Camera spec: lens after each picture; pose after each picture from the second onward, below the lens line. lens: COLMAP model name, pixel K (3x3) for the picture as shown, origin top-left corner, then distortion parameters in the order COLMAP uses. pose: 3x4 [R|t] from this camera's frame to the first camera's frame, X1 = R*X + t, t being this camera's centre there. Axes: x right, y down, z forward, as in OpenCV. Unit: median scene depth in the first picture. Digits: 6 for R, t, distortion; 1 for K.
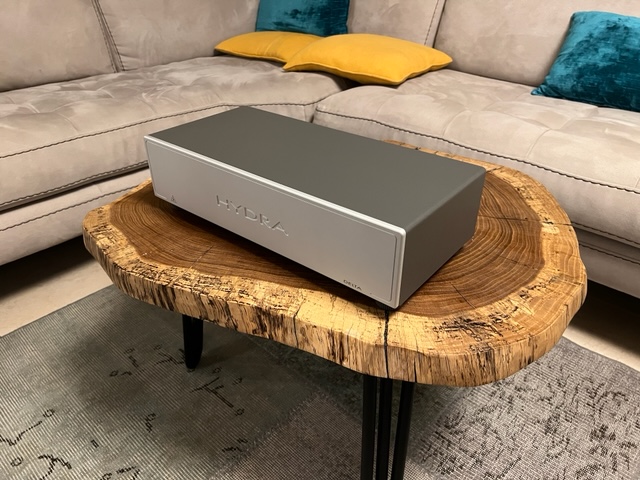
lens RADIAL K [[487.5, 0, 321.8], [0, 487.5, 241.9], [0, 0, 1]] dist [0.012867, -0.018555]
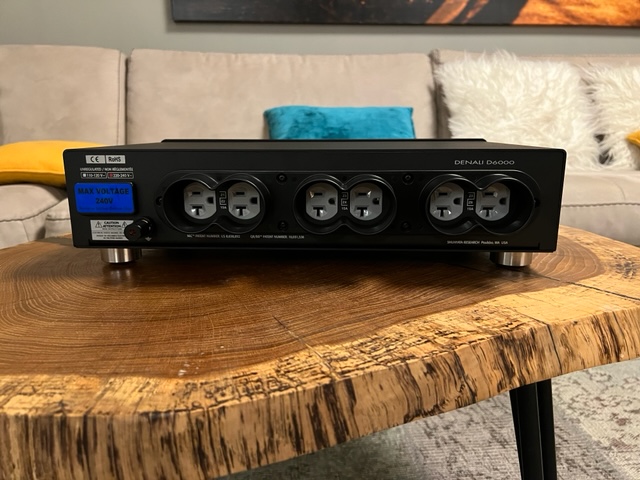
lens RADIAL K [[487.5, 0, 317.8], [0, 487.5, 236.3], [0, 0, 1]] dist [0.012867, -0.018555]
pose [[0.673699, -0.169120, 0.719394, -0.613409], [0.390938, 0.907657, -0.152728, 0.031143], [-0.627134, 0.384131, 0.677604, 0.650213]]
